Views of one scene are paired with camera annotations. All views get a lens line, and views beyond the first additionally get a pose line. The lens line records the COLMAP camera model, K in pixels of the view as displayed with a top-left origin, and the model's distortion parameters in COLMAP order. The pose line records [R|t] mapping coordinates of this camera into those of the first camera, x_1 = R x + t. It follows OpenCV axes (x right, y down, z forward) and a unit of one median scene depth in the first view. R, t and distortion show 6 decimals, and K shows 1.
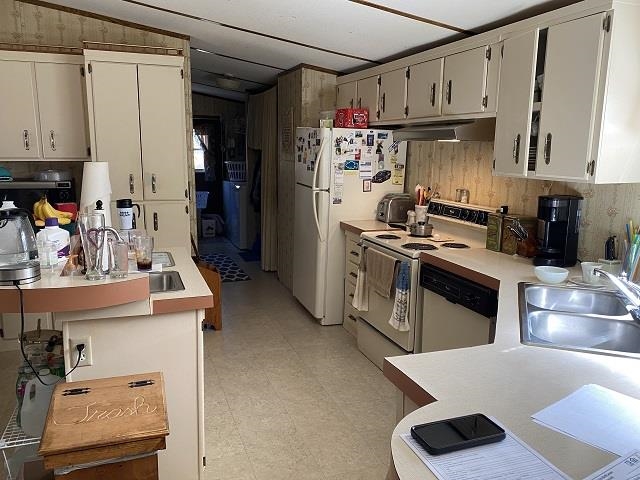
lens RADIAL K [[513.1, 0, 319.0], [0, 513.1, 239.2], [0, 0, 1]] dist [-0.004839, -0.001827]
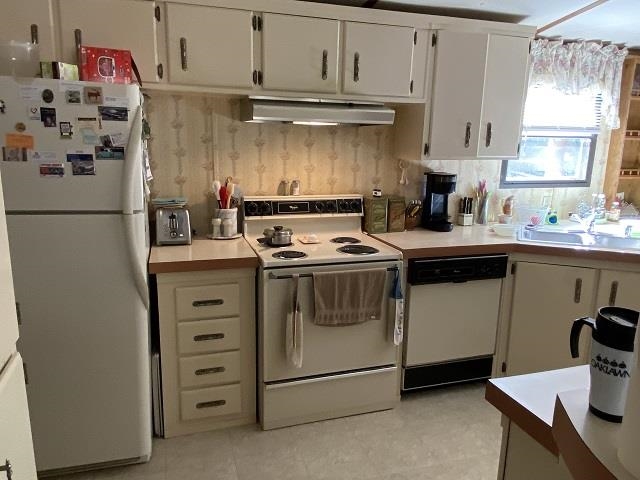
lens RADIAL K [[459.8, 0, 319.0], [0, 459.8, 240.9], [0, 0, 1]] dist [0.010203, 0.001632]
pose [[0.061076, -0.219098, 0.973789, -0.543426], [0.157344, 0.965526, 0.207370, -0.166488], [-0.985653, 0.140554, 0.093444, 0.984036]]
